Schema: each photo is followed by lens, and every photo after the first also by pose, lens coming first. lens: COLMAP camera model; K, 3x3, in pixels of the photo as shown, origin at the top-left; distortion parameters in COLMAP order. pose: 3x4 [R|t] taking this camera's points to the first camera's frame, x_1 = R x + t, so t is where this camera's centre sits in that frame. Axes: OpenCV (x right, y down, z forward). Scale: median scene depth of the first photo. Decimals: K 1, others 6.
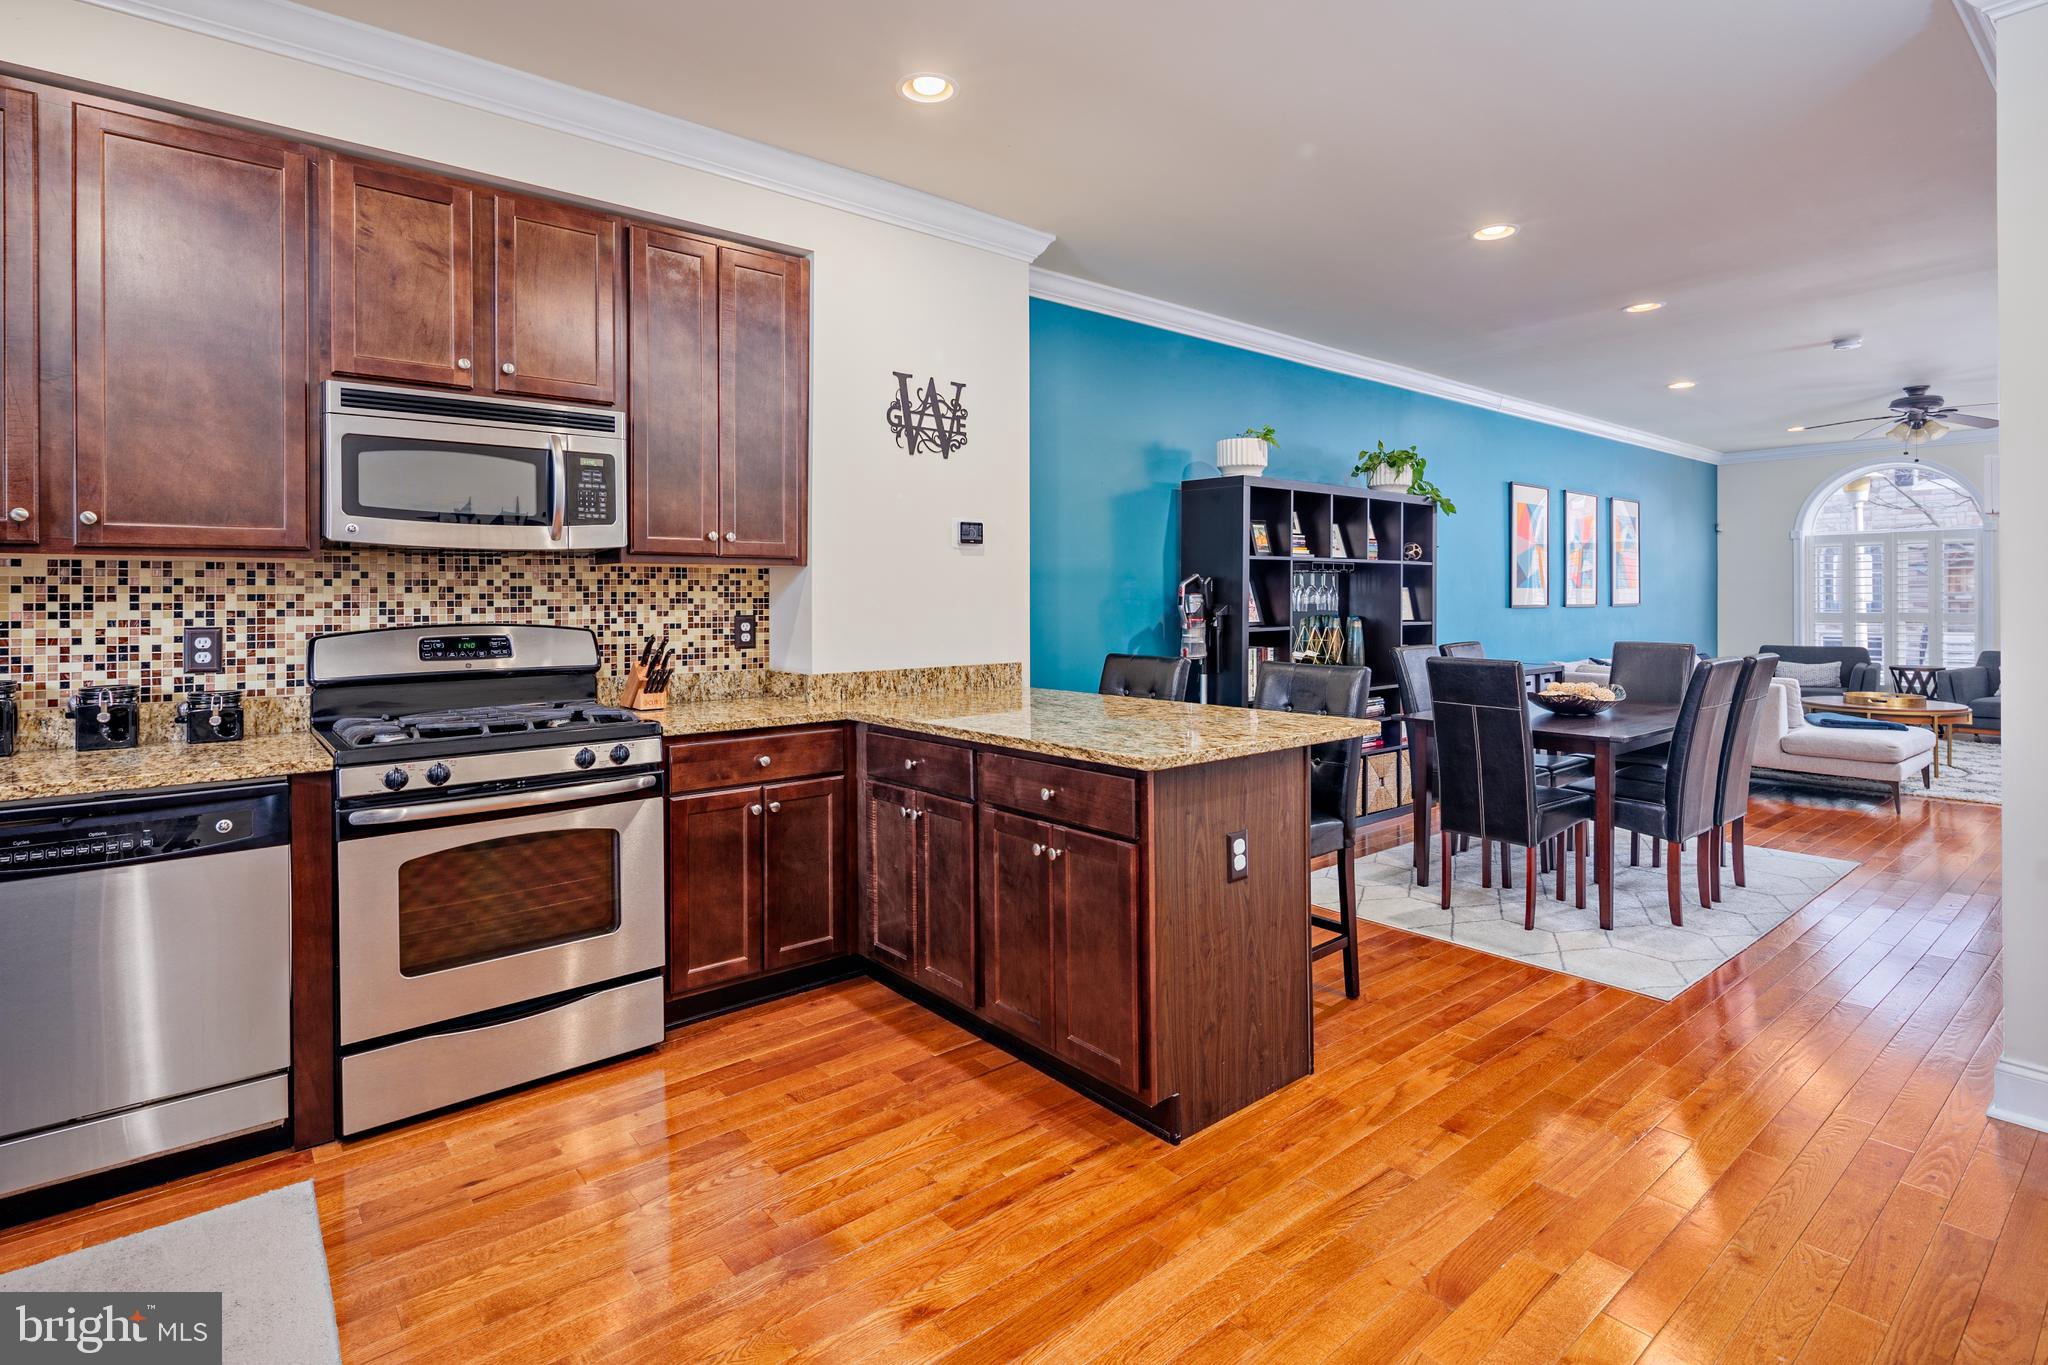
lens RADIAL K [[994.9, 0, 1014.9], [0, 994.9, 594.5], [0, 0, 1]] dist [0.006611, -0.005793]
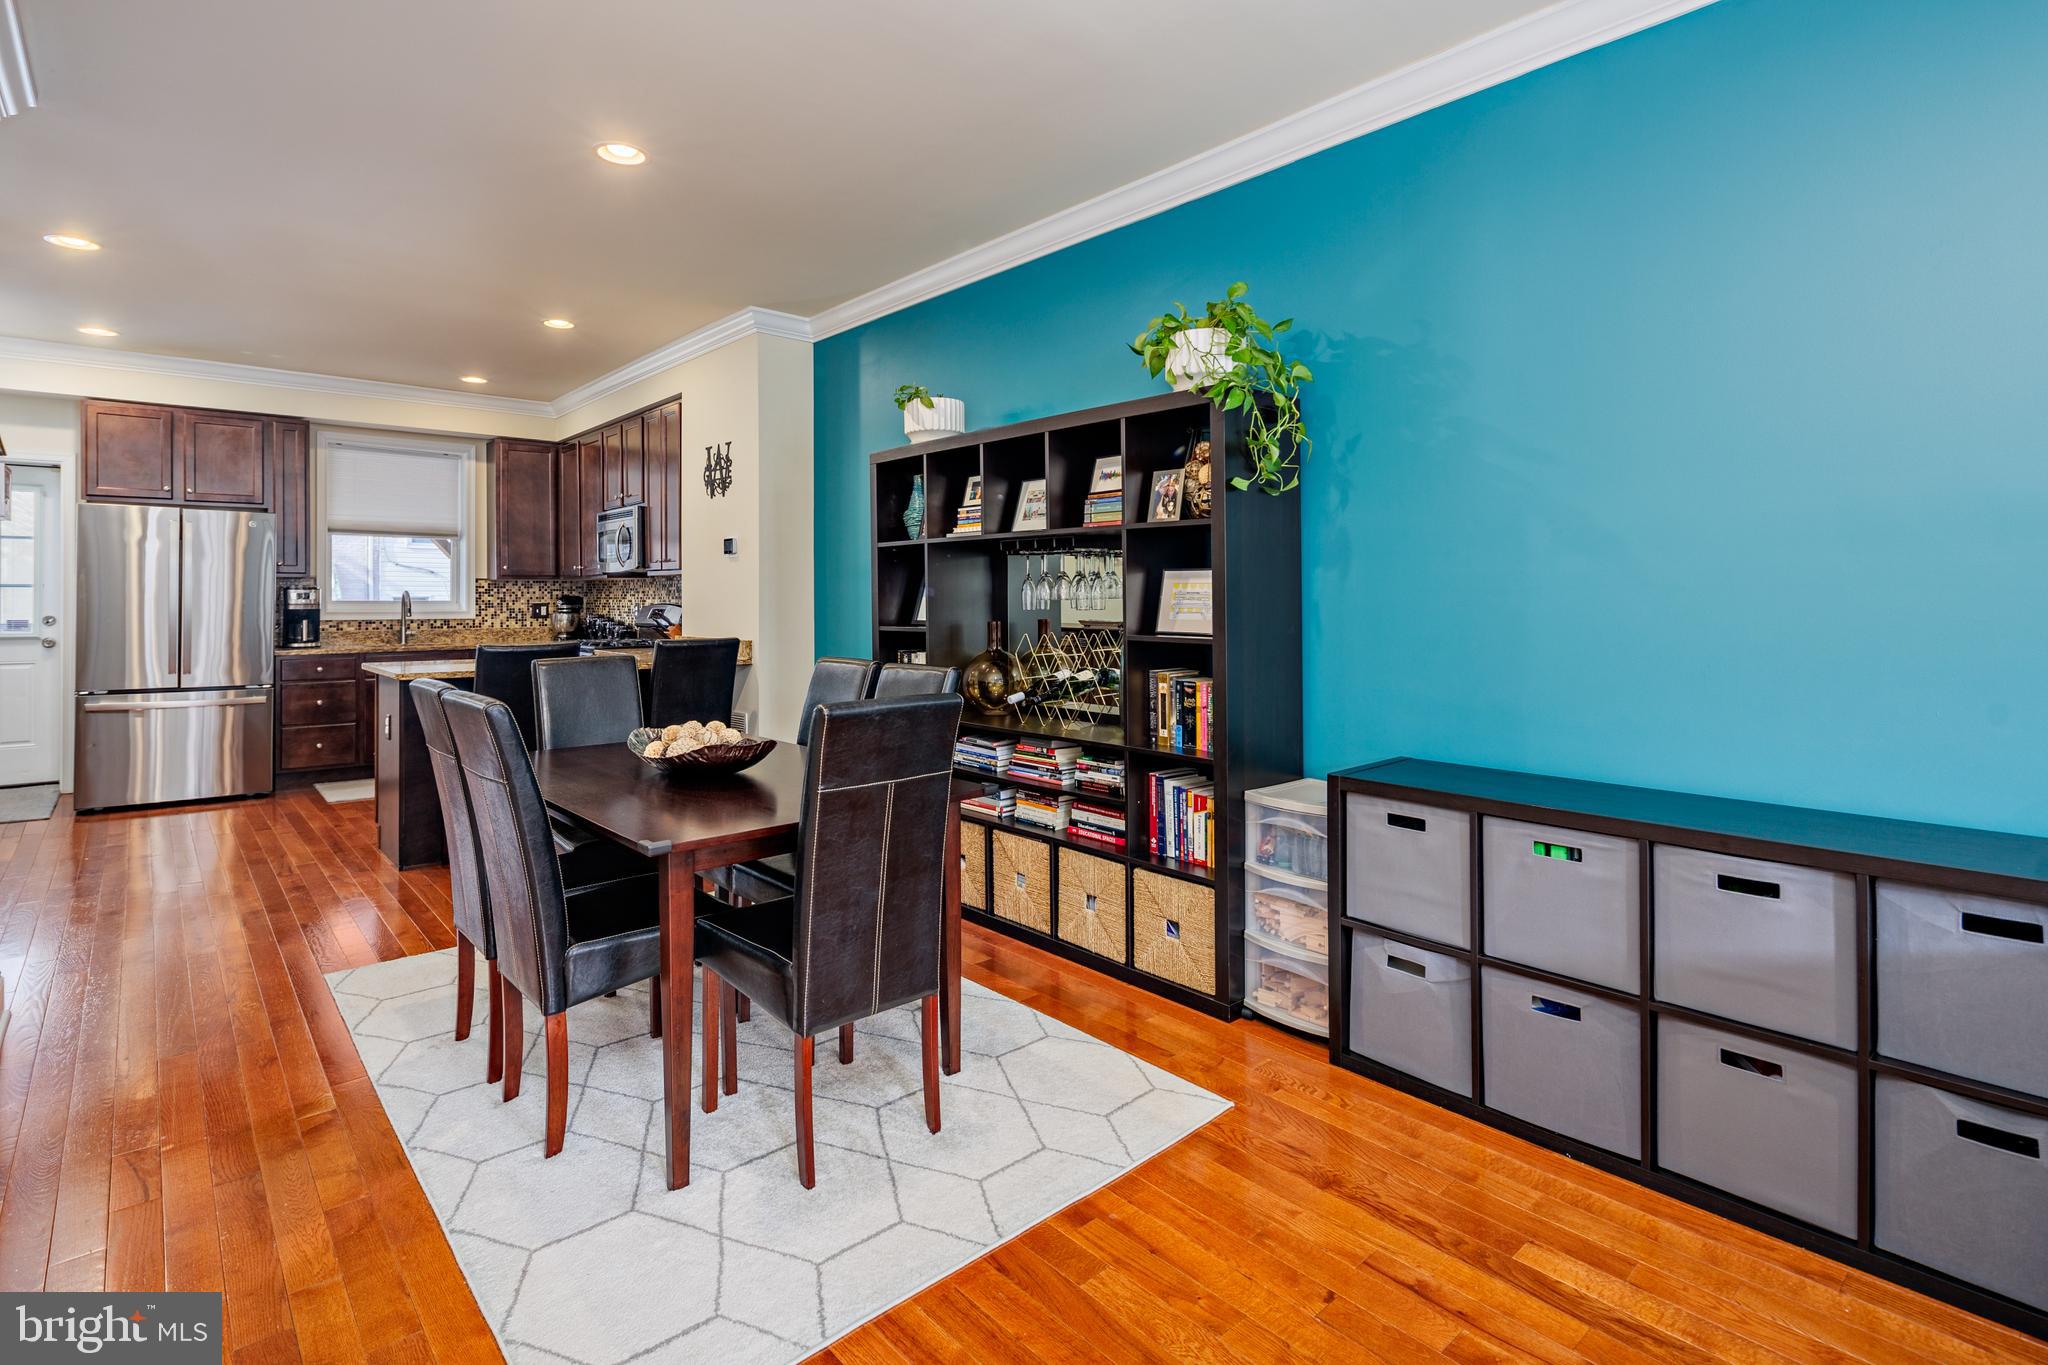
lens RADIAL K [[994.9, 0, 1021.9], [0, 994.9, 592.1], [0, 0, 1]] dist [0.006611, -0.005793]
pose [[0.040554, 0.000115, -0.999177, 1.929095], [0.006867, 0.999976, 0.000394, 0.008978], [0.999154, -0.006878, 0.040552, 1.880661]]
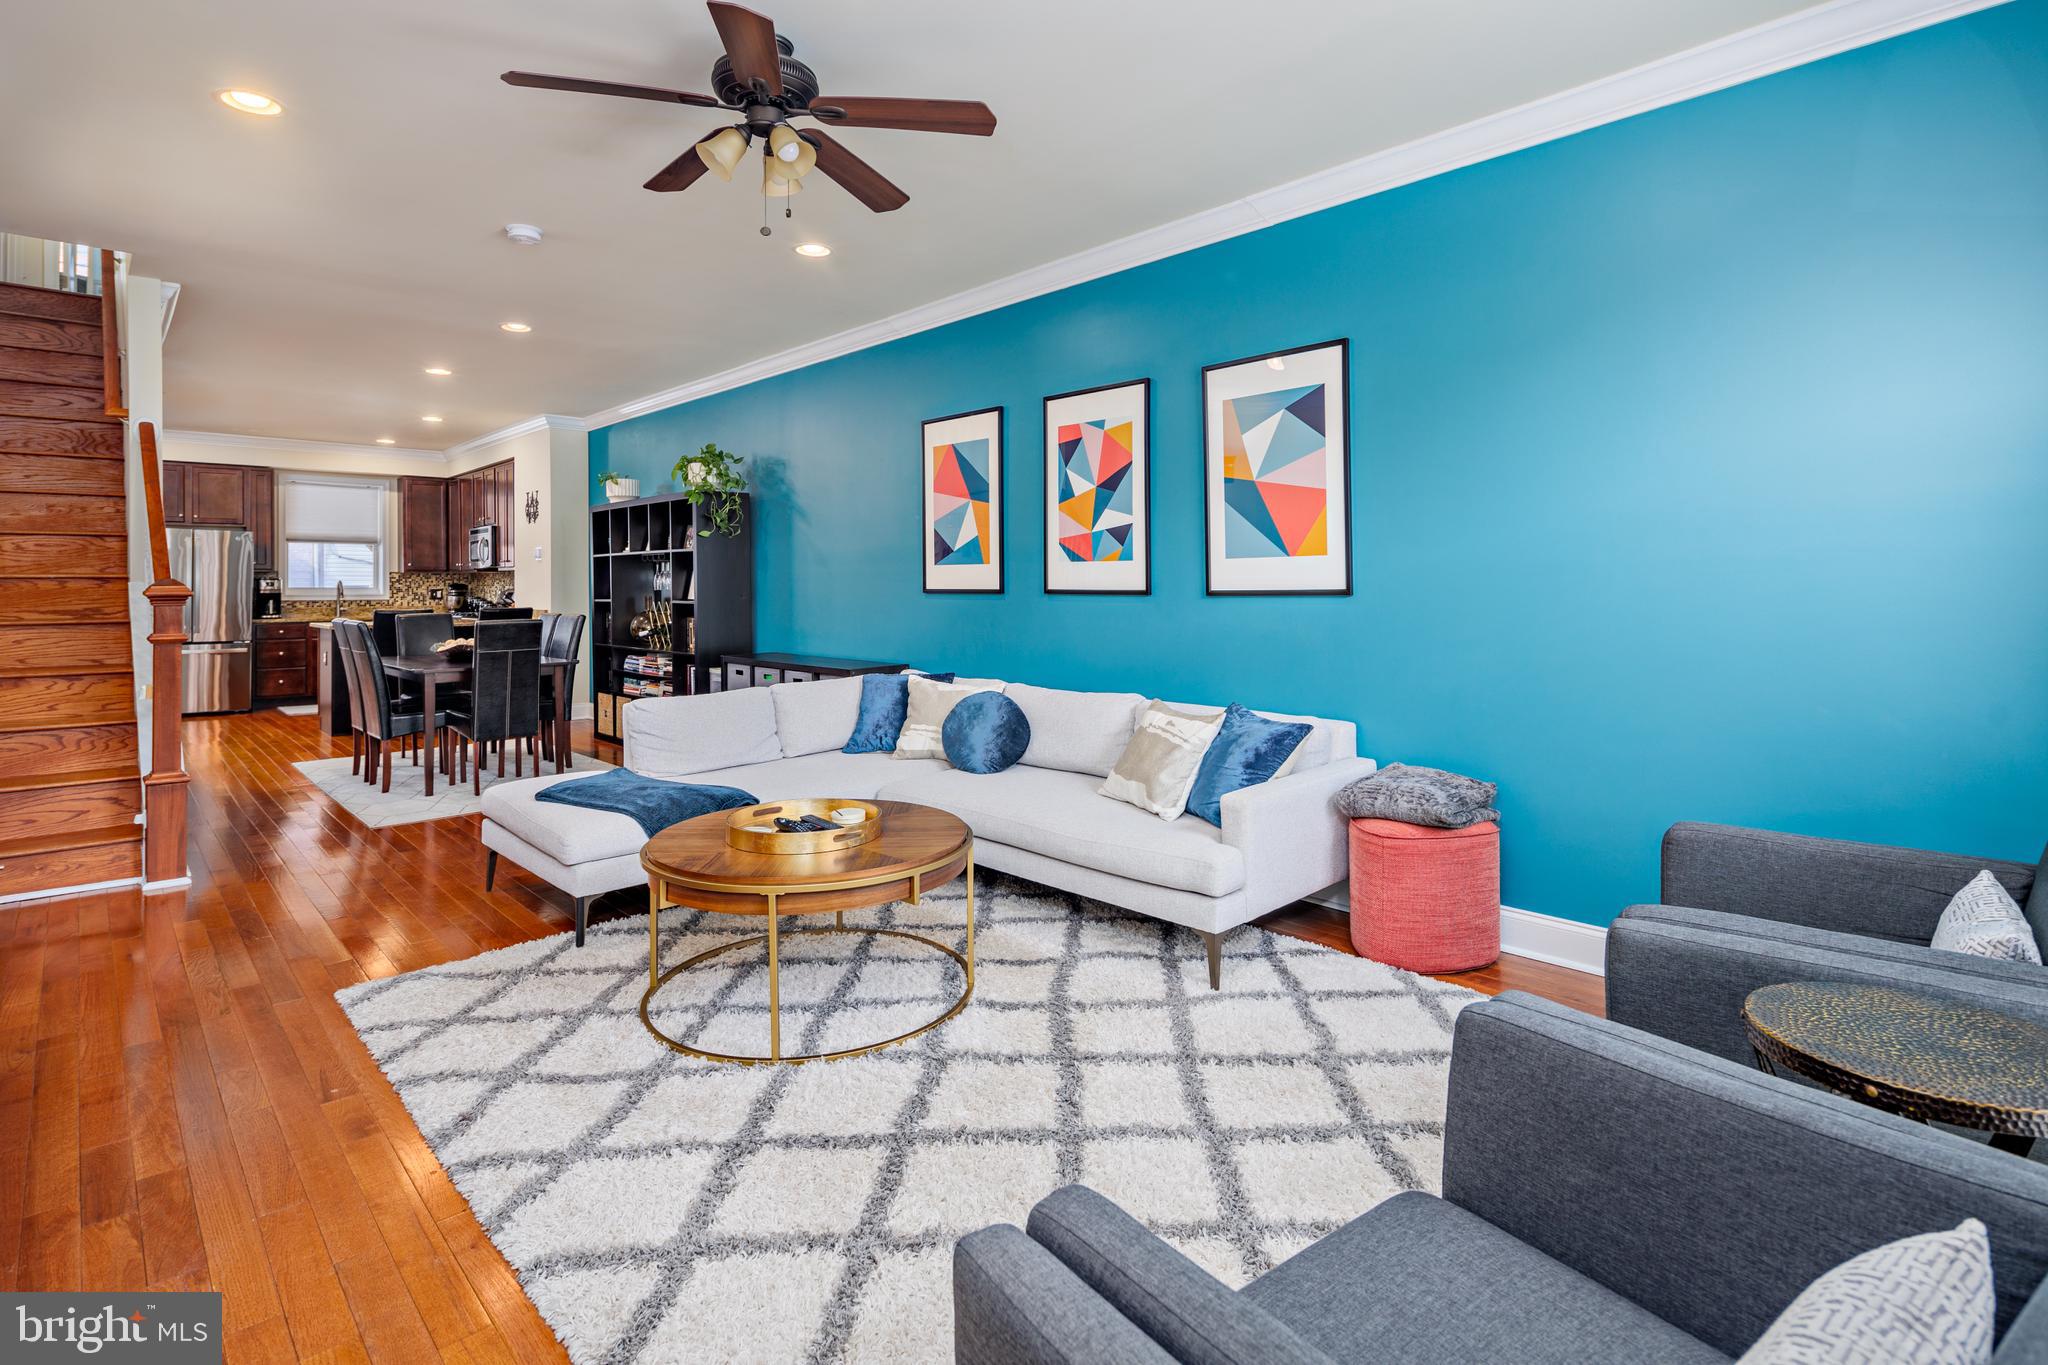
lens RADIAL K [[998.2, 0, 1023.5], [0, 998.2, 578.1], [0, 0, 1]] dist [0.005183, -0.000061]
pose [[0.075686, -0.002174, -0.997129, 3.337529], [0.009014, 0.999958, -0.001496, 0.015745], [0.997091, -0.008875, 0.075703, 2.730230]]
